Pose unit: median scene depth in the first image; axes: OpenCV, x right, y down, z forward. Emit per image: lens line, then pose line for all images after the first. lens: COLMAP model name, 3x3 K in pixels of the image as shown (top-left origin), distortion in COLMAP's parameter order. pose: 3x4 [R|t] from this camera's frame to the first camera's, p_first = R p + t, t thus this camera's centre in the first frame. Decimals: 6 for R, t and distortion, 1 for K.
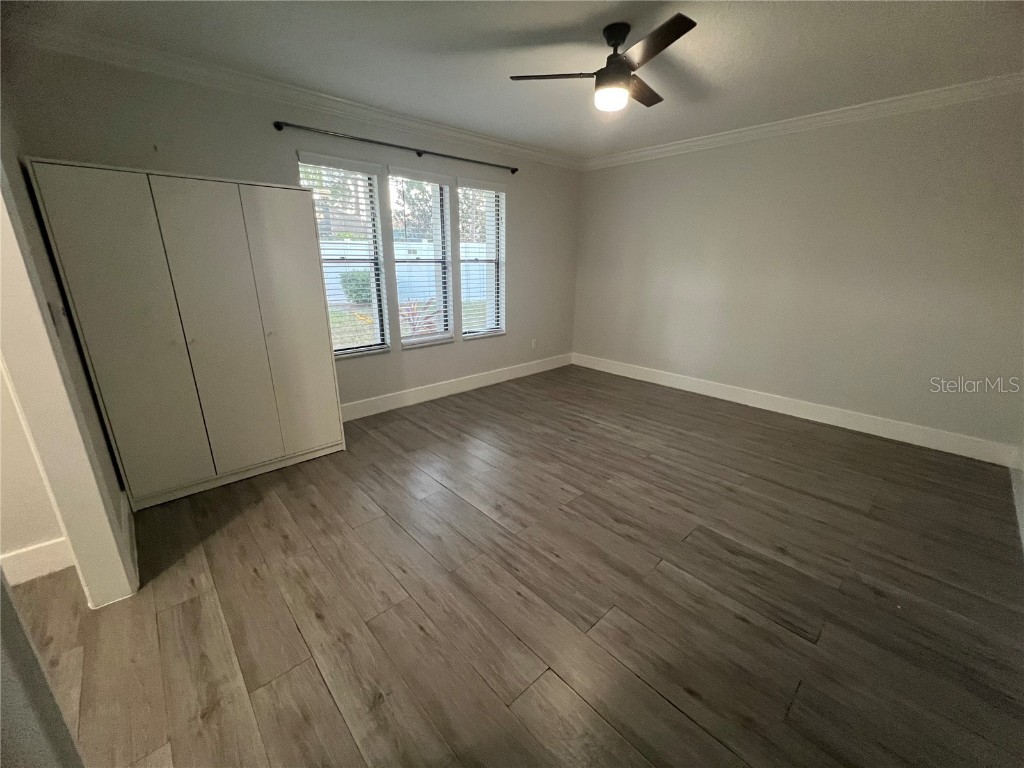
lens RADIAL K [[410.5, 0, 512.0], [0, 410.5, 384.0], [0, 0, 1]] dist [0.000029, -0.000016]
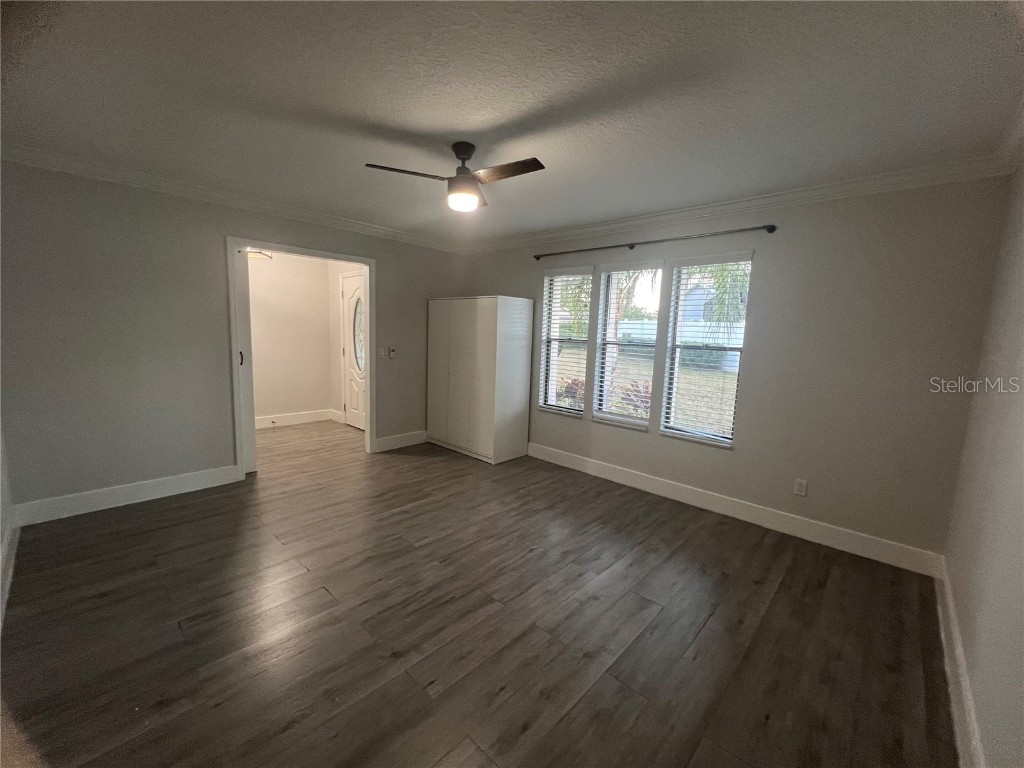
lens RADIAL K [[422.7, 0, 512.0], [0, 422.7, 384.0], [0, 0, 1]] dist [-0.024661, -0.000100]
pose [[0.065887, 0.116462, -0.991007, 1.078760], [-0.330225, 0.939746, 0.088483, -0.270535], [0.941600, 0.321425, 0.100376, 0.875416]]
